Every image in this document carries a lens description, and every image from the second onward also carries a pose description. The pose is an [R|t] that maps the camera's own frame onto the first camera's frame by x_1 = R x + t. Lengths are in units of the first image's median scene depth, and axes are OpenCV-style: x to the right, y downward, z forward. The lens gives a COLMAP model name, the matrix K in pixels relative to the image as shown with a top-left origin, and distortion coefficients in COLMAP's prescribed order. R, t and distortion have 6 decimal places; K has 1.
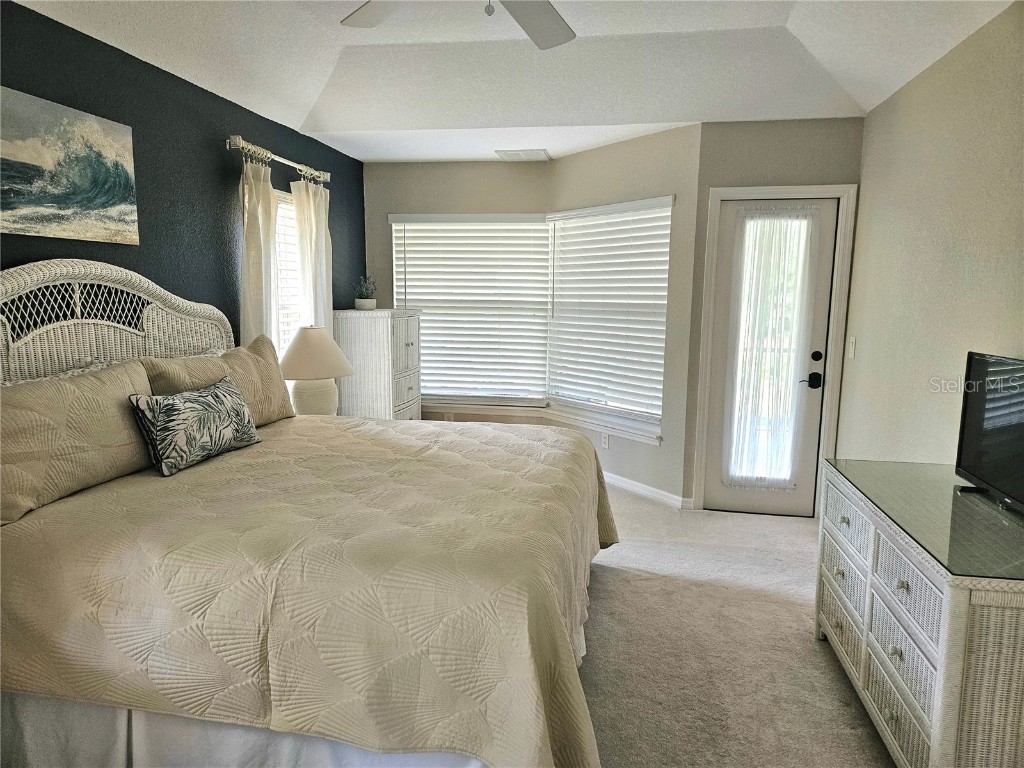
lens RADIAL K [[697.8, 0, 514.2], [0, 697.8, 402.3], [0, 0, 1]] dist [0.001691, -0.001320]
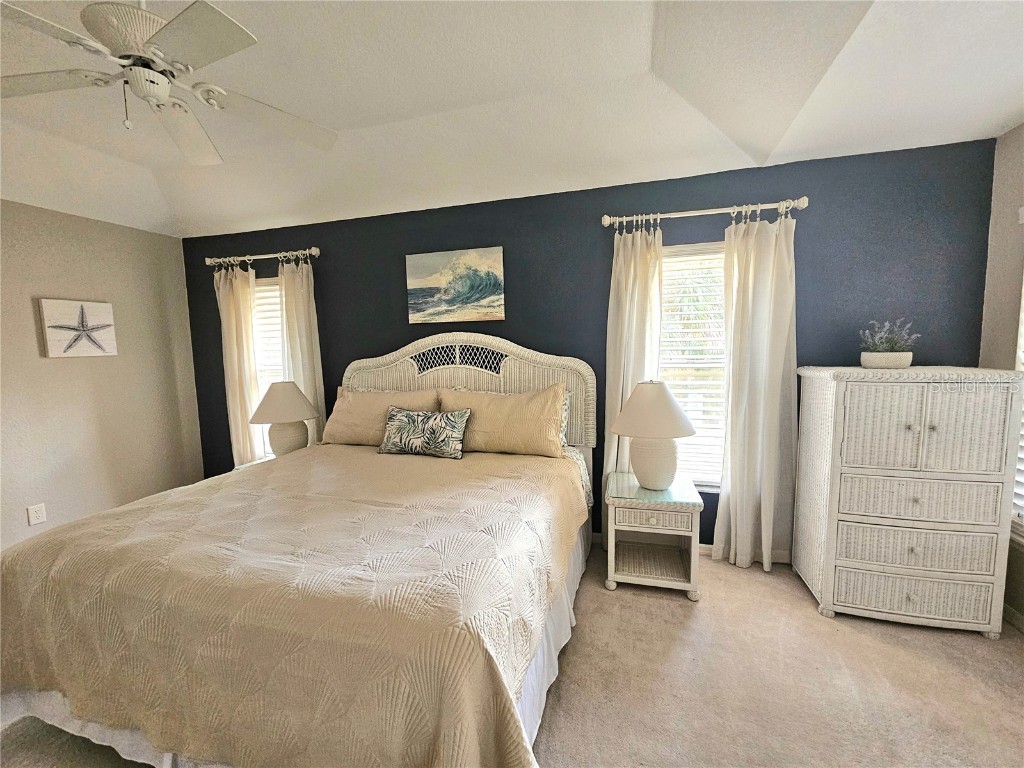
lens RADIAL K [[422.6, 0, 514.6], [0, 422.6, 385.4], [0, 0, 1]] dist [0.001814, -0.000575]
pose [[-0.119009, 0.076903, -0.989911, 0.440181], [-0.142401, 0.985367, 0.093670, -0.183801], [0.982629, 0.152112, -0.106316, 1.225768]]
